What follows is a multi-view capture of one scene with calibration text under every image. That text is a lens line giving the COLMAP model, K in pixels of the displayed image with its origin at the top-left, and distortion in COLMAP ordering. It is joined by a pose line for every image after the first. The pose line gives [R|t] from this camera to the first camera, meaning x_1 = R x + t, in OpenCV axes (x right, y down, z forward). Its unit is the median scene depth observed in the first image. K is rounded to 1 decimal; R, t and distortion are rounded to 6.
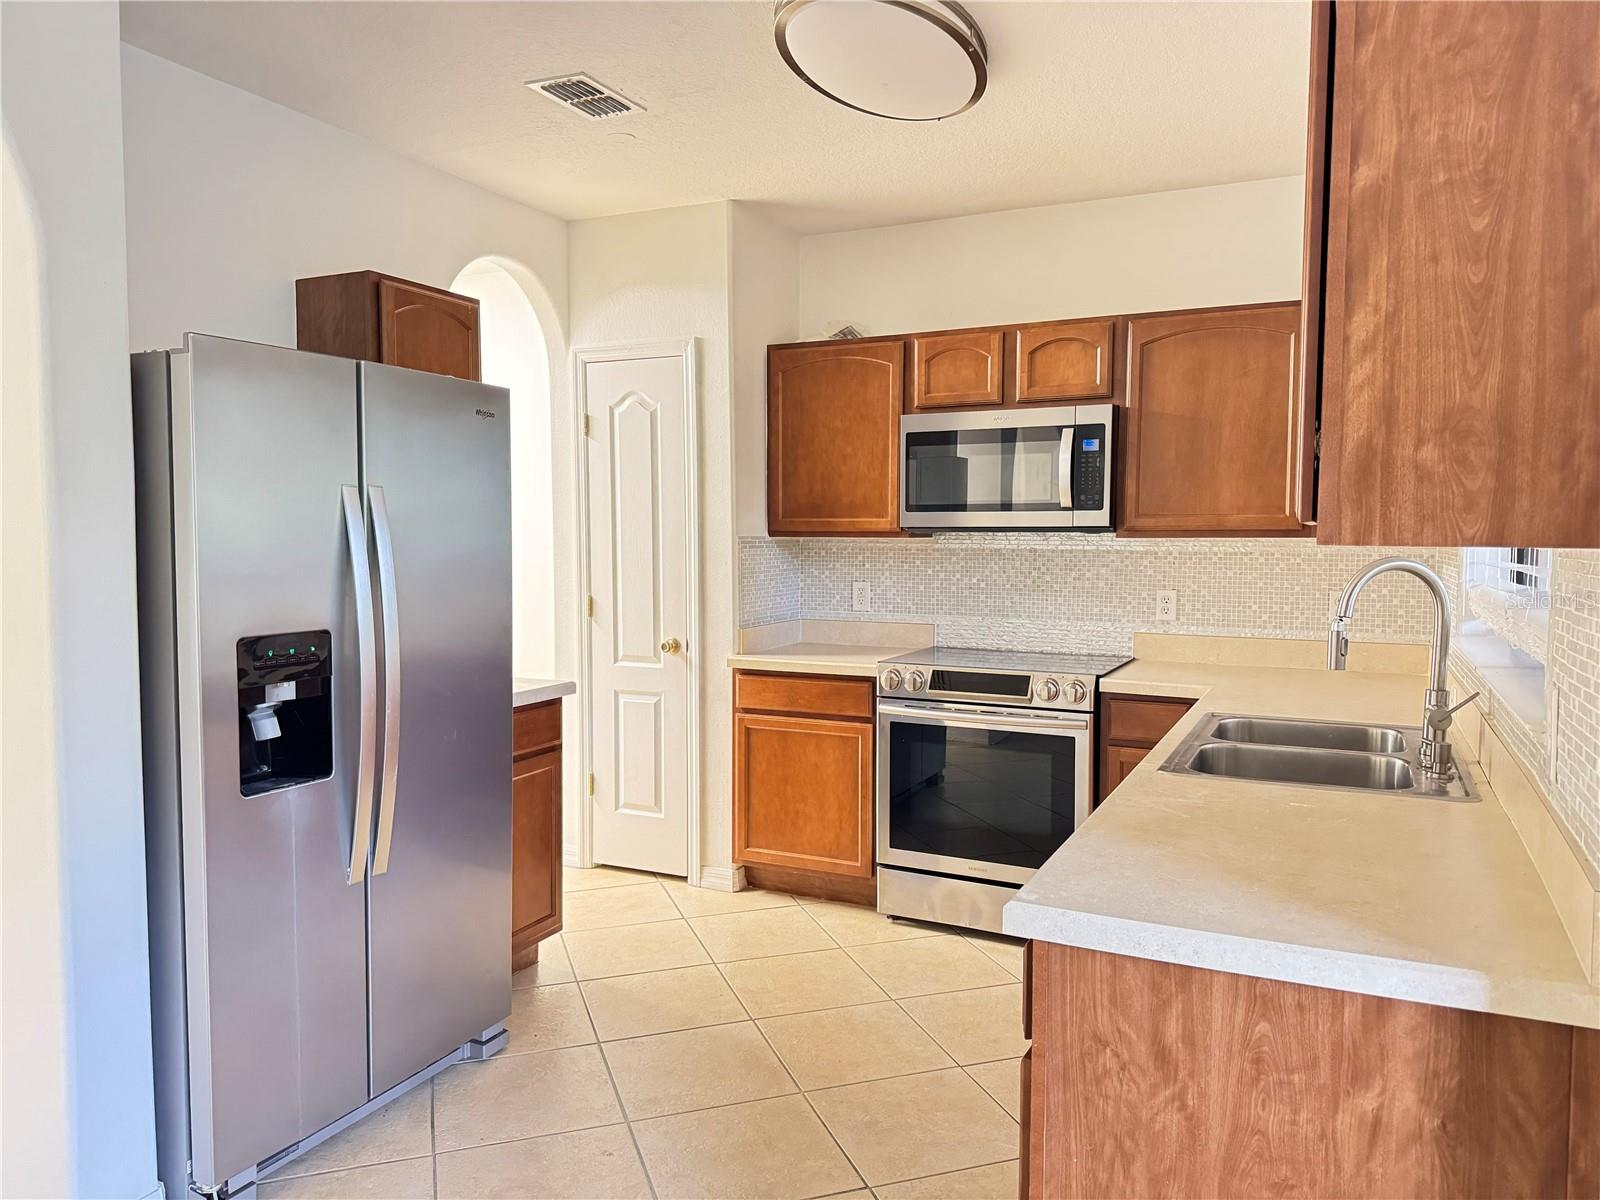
lens RADIAL K [[1103.1, 0, 800.0], [0, 1103.1, 600.0], [0, 0, 1]] dist [0.109523, -0.001703]
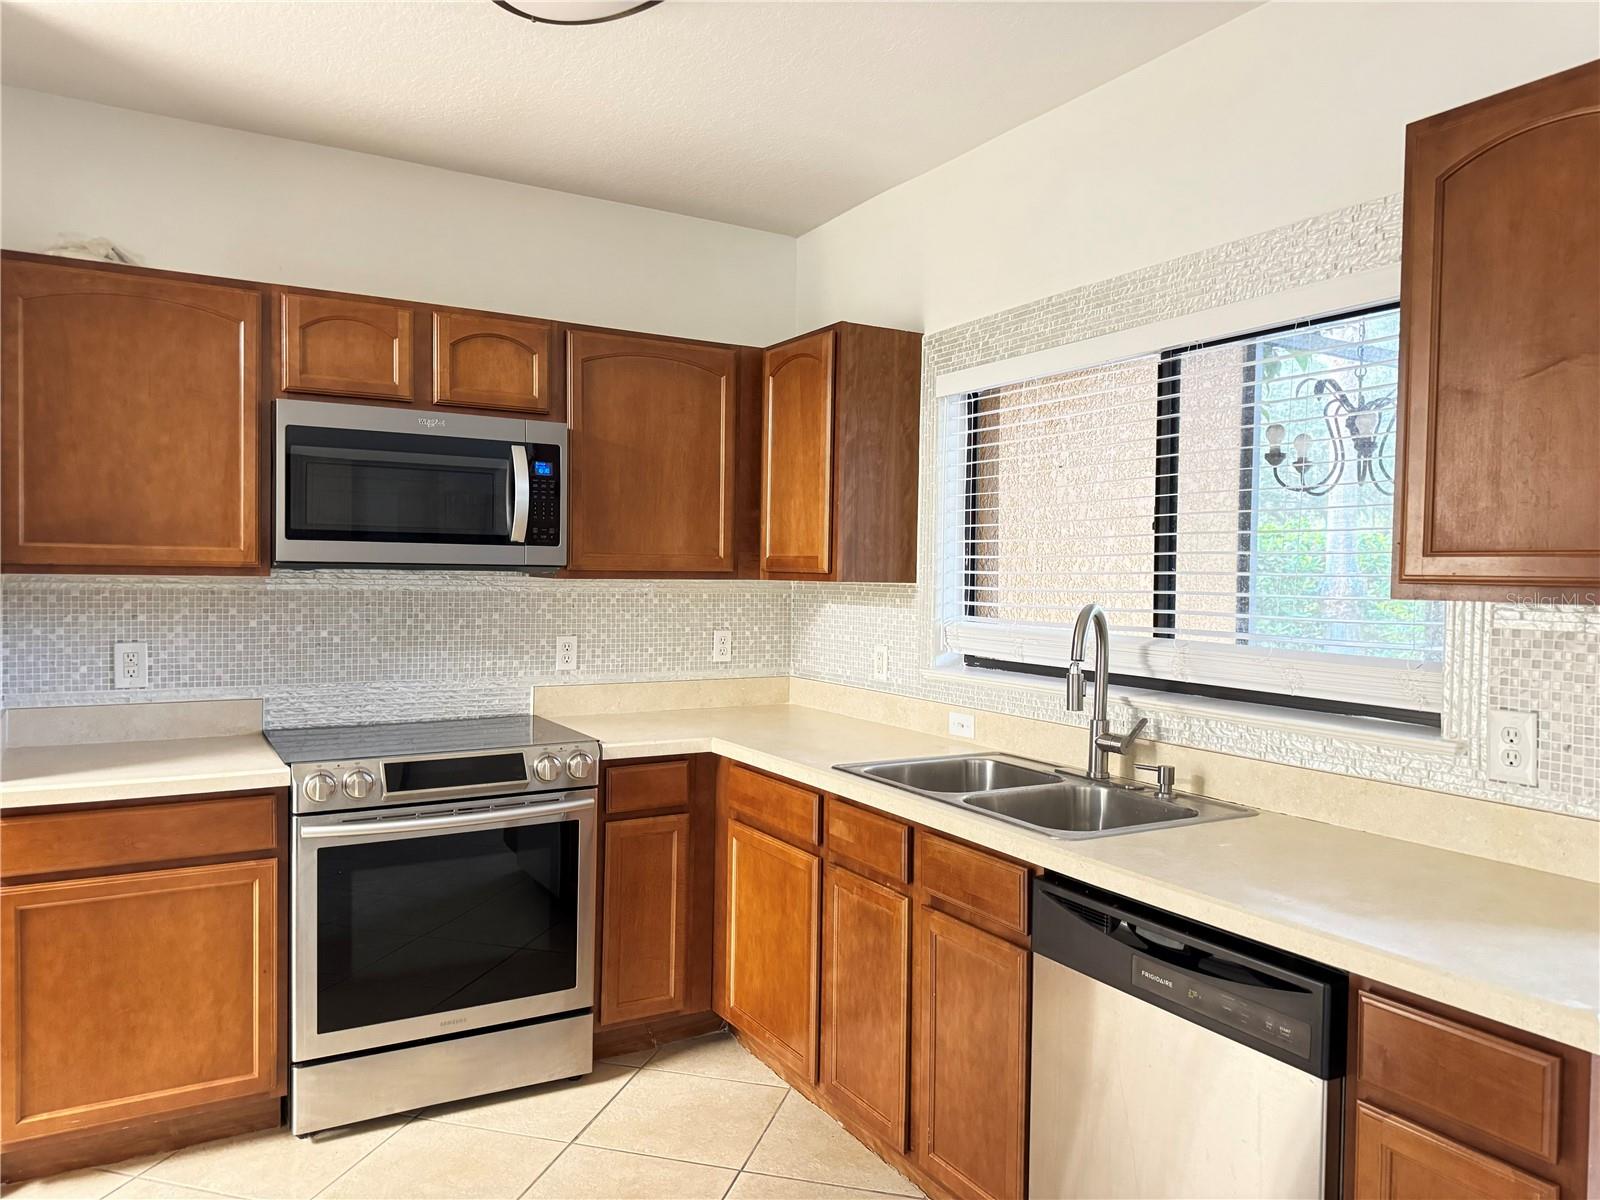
lens RADIAL K [[1116.3, 0, 800.0], [0, 1116.3, 600.0], [0, 0, 1]] dist [-0.004077, -0.007435]
pose [[0.535686, -0.019889, 0.844183, -0.322292], [0.037427, 0.999299, -0.000206, -0.030375], [-0.843587, 0.031705, 0.536055, 0.362176]]
